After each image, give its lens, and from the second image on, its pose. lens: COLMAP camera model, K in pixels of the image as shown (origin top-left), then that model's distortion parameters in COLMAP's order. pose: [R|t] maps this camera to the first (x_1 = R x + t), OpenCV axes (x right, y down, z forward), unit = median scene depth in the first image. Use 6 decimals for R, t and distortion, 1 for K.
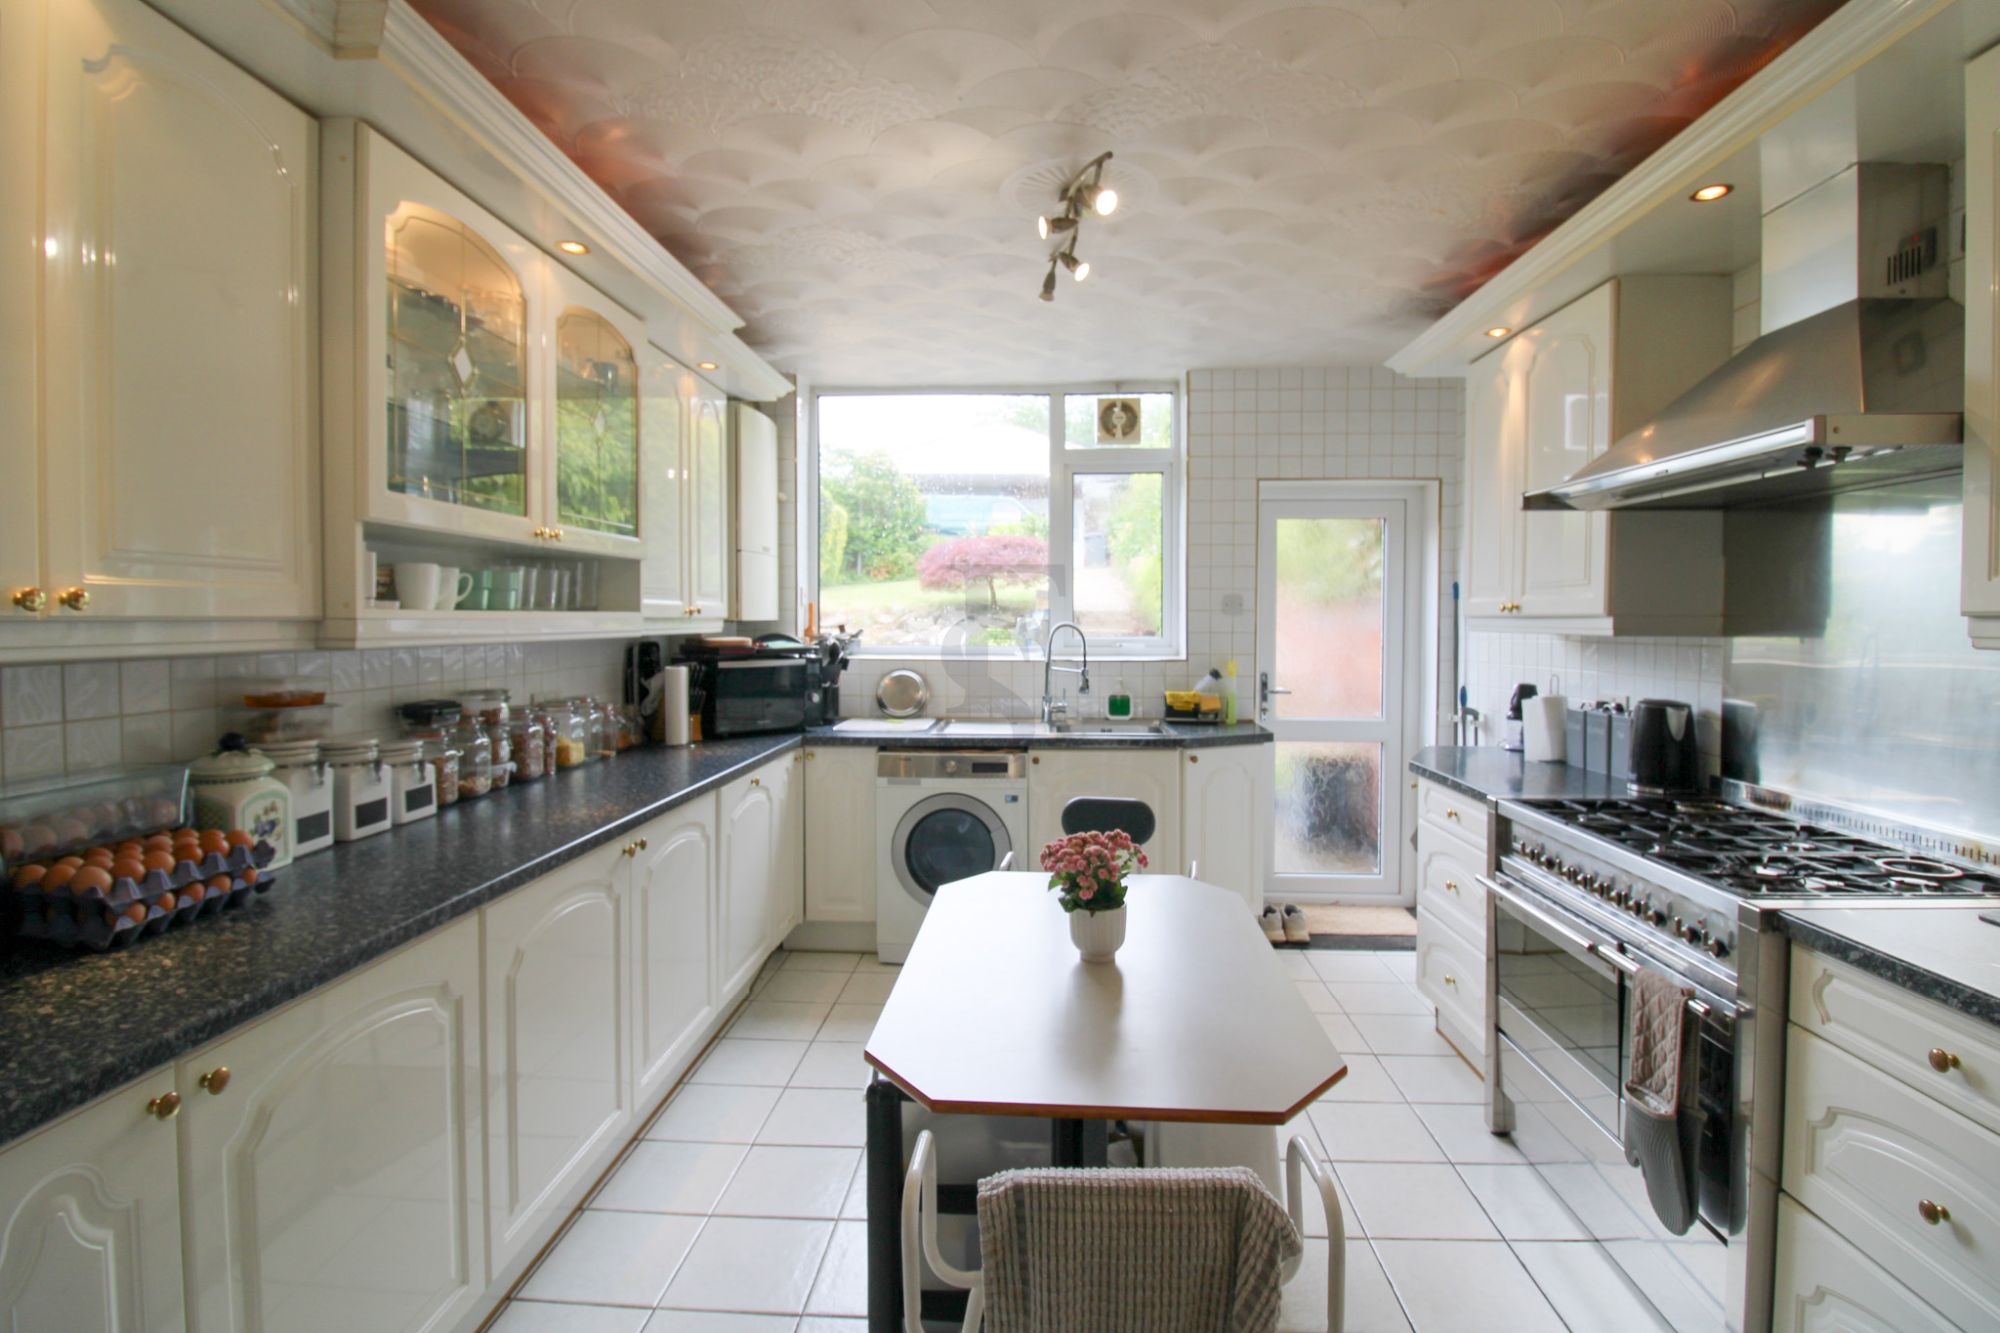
lens RADIAL K [[941.6, 0, 1008.0], [0, 941.6, 645.1], [0, 0, 1]] dist [-0.018964, -0.000446]
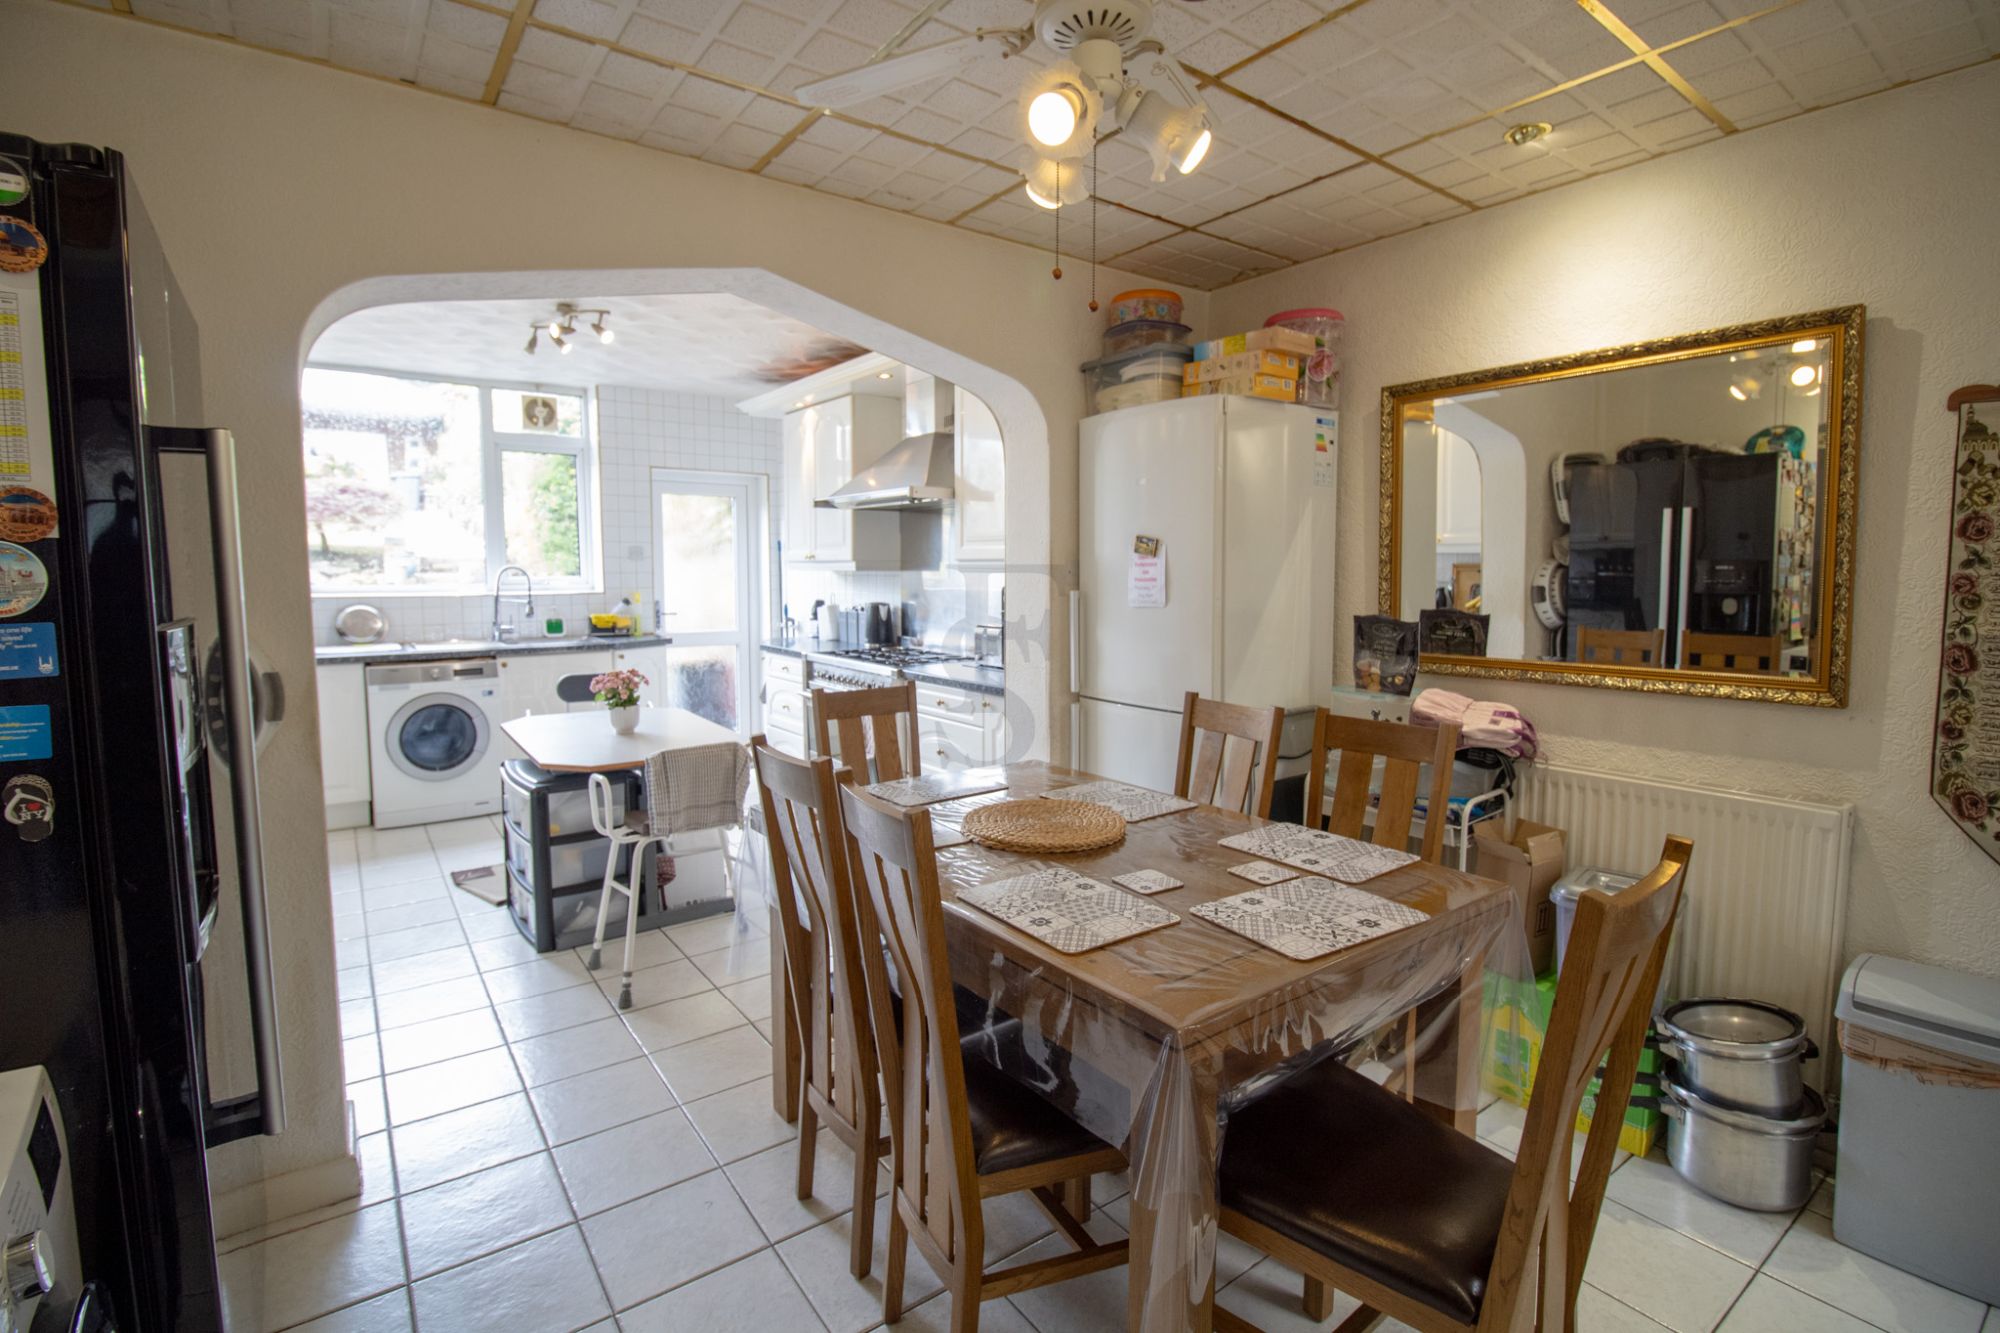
lens RADIAL K [[941.6, 0, 1008.0], [0, 941.6, 645.1], [0, 0, 1]] dist [-0.018964, -0.000446]
pose [[0.767274, -0.050951, 0.639292, -0.285313], [0.016011, 0.998050, 0.060328, 0.022381], [-0.641119, -0.036053, 0.766594, -0.540376]]
